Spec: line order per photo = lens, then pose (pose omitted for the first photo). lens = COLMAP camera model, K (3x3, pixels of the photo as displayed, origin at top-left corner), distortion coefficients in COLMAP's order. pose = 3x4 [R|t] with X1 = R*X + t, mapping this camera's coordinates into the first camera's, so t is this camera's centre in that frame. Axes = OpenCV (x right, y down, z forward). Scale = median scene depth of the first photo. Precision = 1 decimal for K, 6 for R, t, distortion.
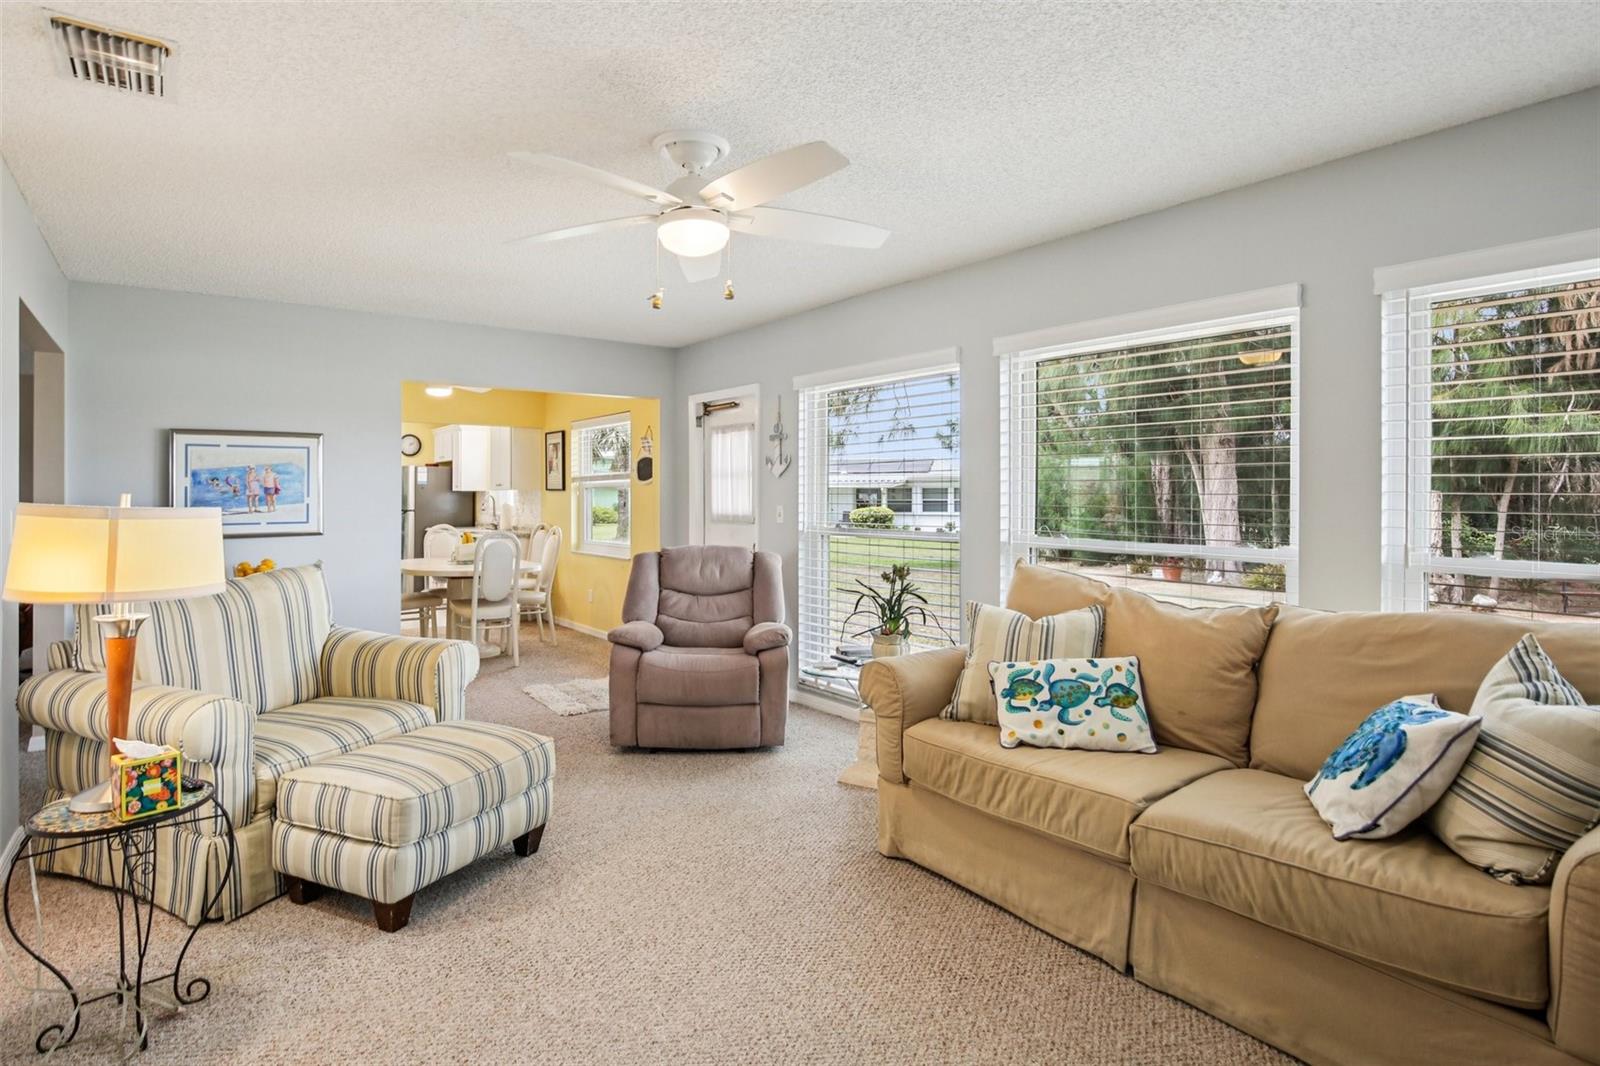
lens RADIAL K [[837.8, 0, 799.6], [0, 837.8, 507.7], [0, 0, 1]] dist [-0.015334, -0.001308]
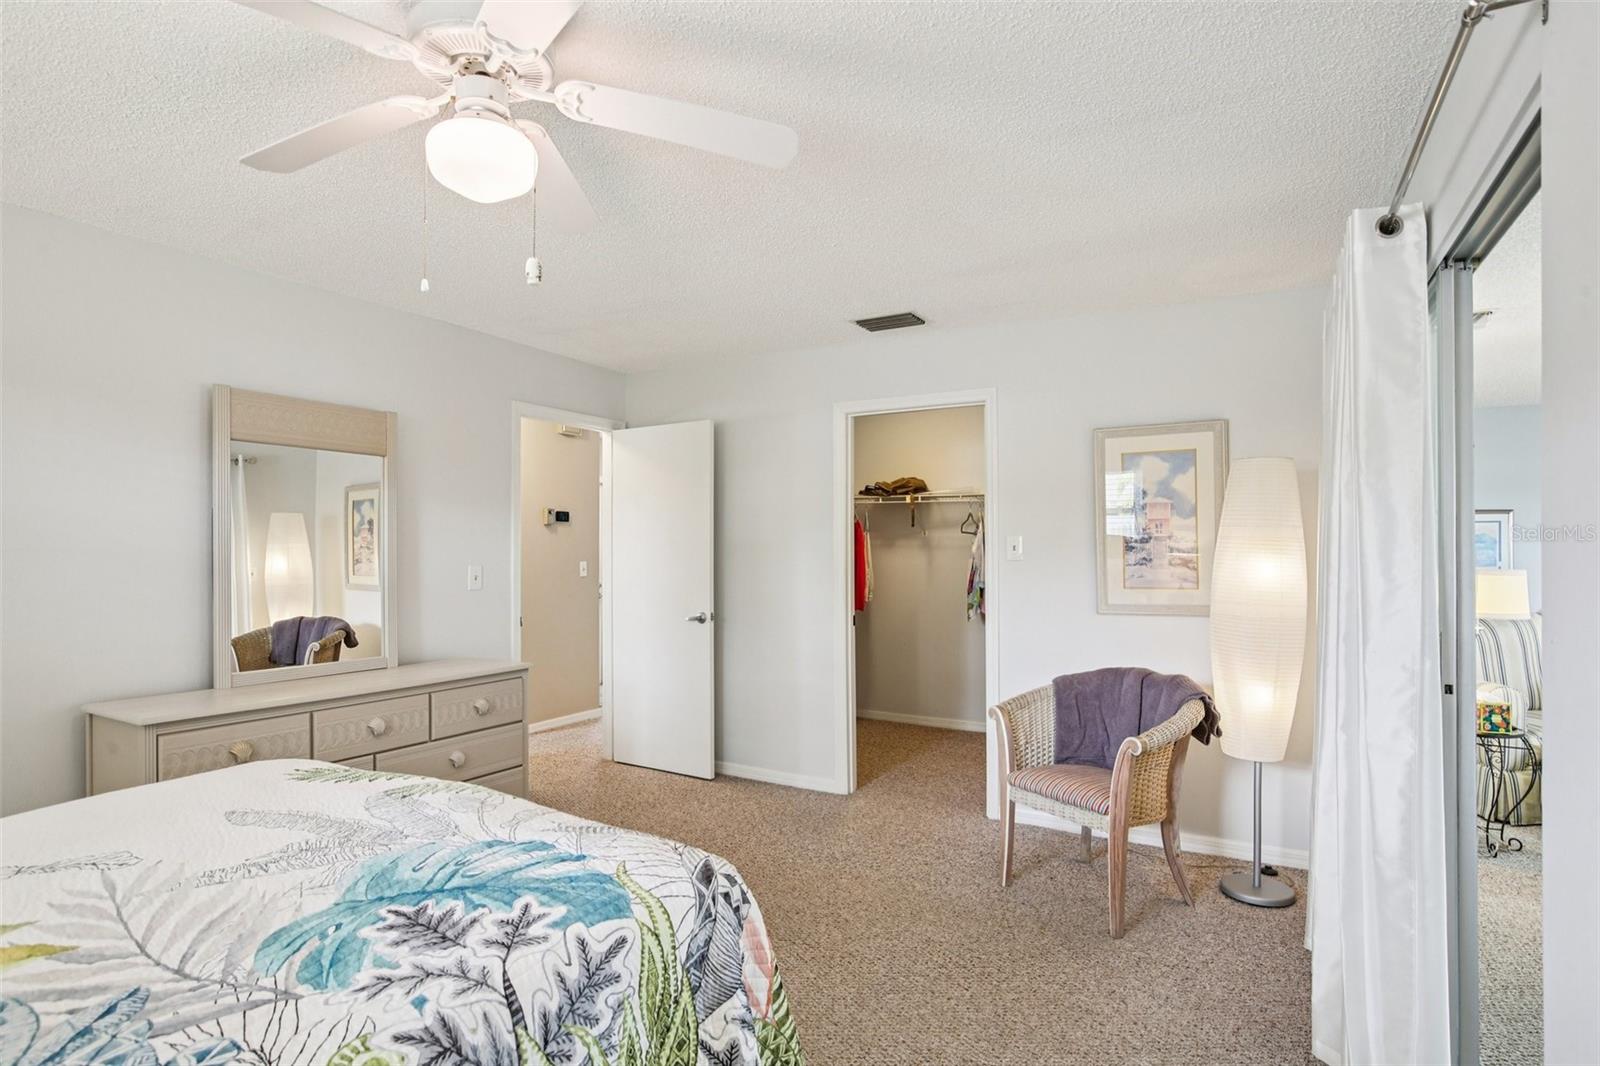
lens RADIAL K [[833.3, 0, 795.5], [0, 833.3, 556.5], [0, 0, 1]] dist [-0.012041, -0.000363]
pose [[0.404656, 0.009097, -0.914424, 0.192720], [-0.020660, 0.999786, 0.000804, -0.000074], [0.914236, 0.018567, 0.404757, -0.826090]]
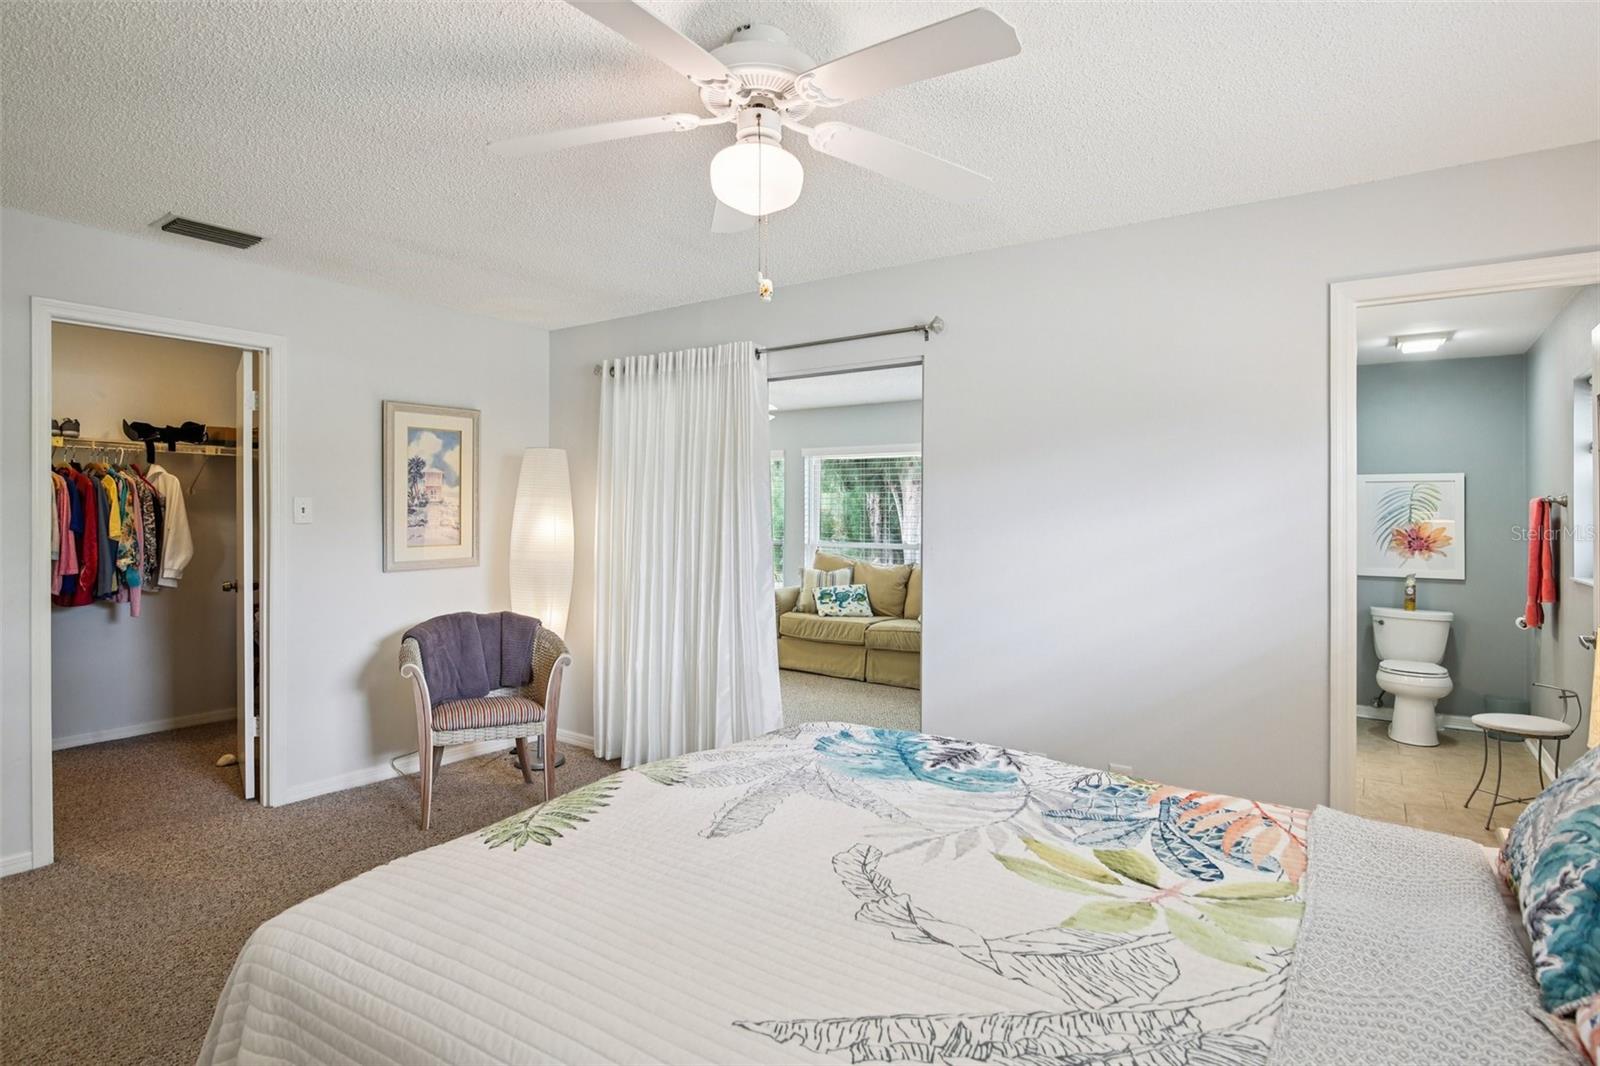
lens RADIAL K [[837.8, 0, 799.6], [0, 837.8, 507.7], [0, 0, 1]] dist [-0.015334, -0.001308]
pose [[0.948998, 0.010243, 0.315117, -0.634572], [-0.001940, 0.999643, -0.026650, 0.008938], [-0.315277, 0.024680, 0.948679, -1.457794]]
